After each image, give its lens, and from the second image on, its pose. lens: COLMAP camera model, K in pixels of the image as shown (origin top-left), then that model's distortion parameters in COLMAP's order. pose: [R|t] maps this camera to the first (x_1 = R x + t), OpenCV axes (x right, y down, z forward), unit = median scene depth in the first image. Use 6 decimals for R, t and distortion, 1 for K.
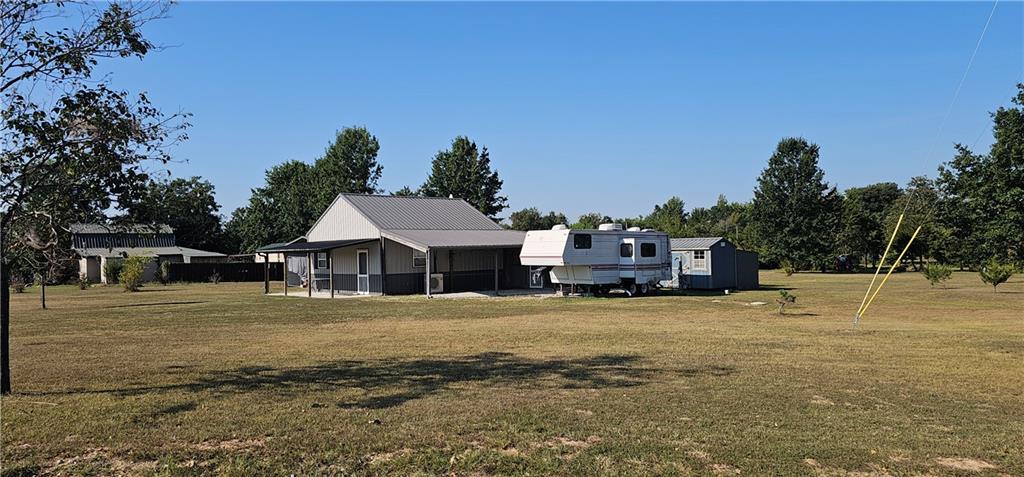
lens RADIAL K [[680.8, 0, 506.4], [0, 680.8, 240.4], [0, 0, 1]] dist [0.055970, -0.050572]
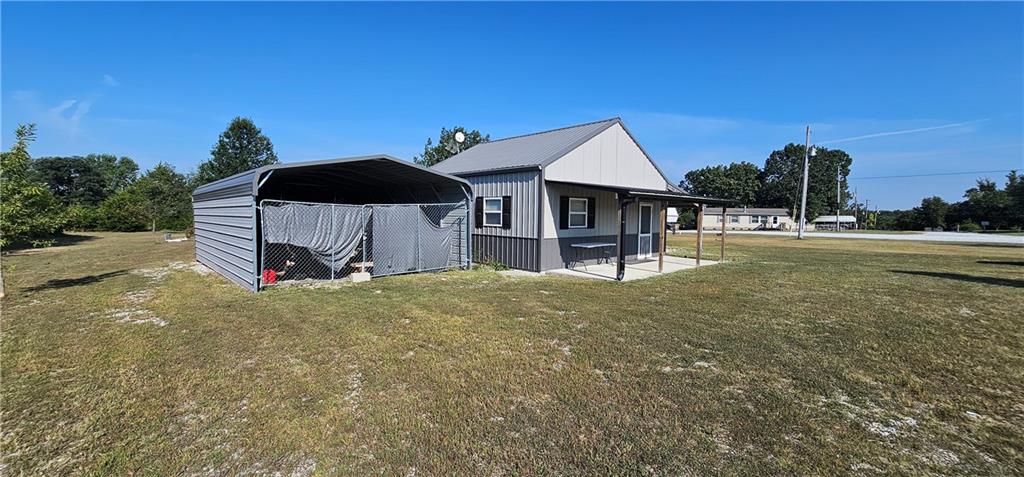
lens RADIAL K [[414.0, 0, 508.7], [0, 414.0, 240.4], [0, 0, 1]] dist [-0.002329, -0.000501]
pose [[-0.032561, -0.040960, 0.998630, -0.698550], [-0.026794, 0.998837, 0.040094, 0.042966], [-0.999111, -0.025452, -0.033621, 1.181274]]
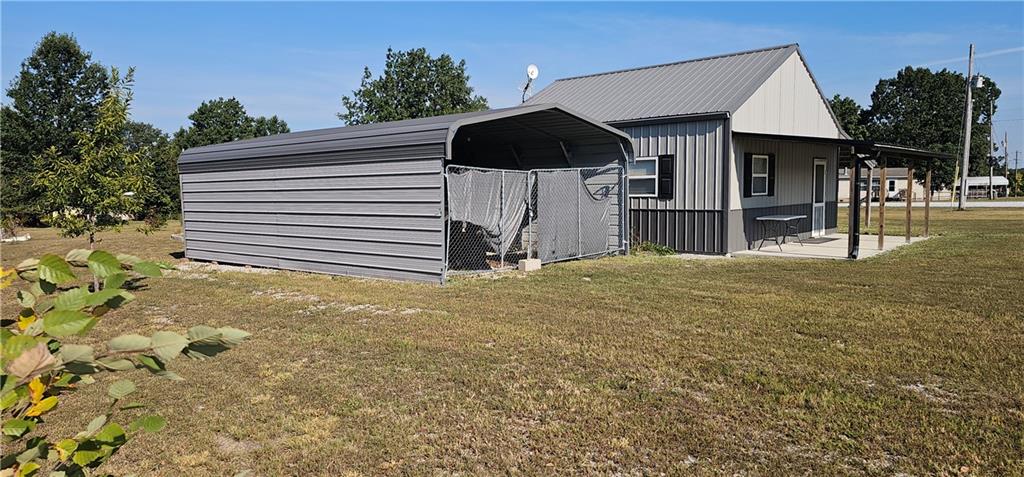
lens RADIAL K [[680.8, 0, 505.5], [0, 680.8, 243.9], [0, 0, 1]] dist [0.055970, -0.050572]
pose [[-0.124601, -0.056295, 0.990609, -0.770431], [0.000297, 0.998387, 0.056774, 0.051977], [-0.992207, 0.007369, -0.124384, 1.346786]]
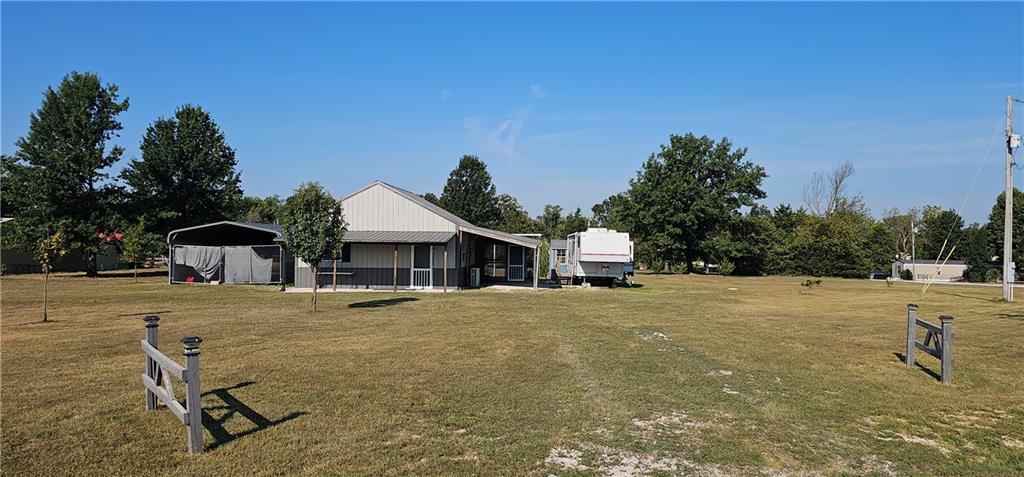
lens RADIAL K [[680.8, 0, 510.4], [0, 680.8, 234.8], [0, 0, 1]] dist [0.055970, -0.050572]
pose [[0.698345, 0.037827, 0.714761, -0.814906], [-0.038455, 0.999143, -0.015305, 0.012582], [-0.714727, -0.016798, 0.699202, 0.238412]]
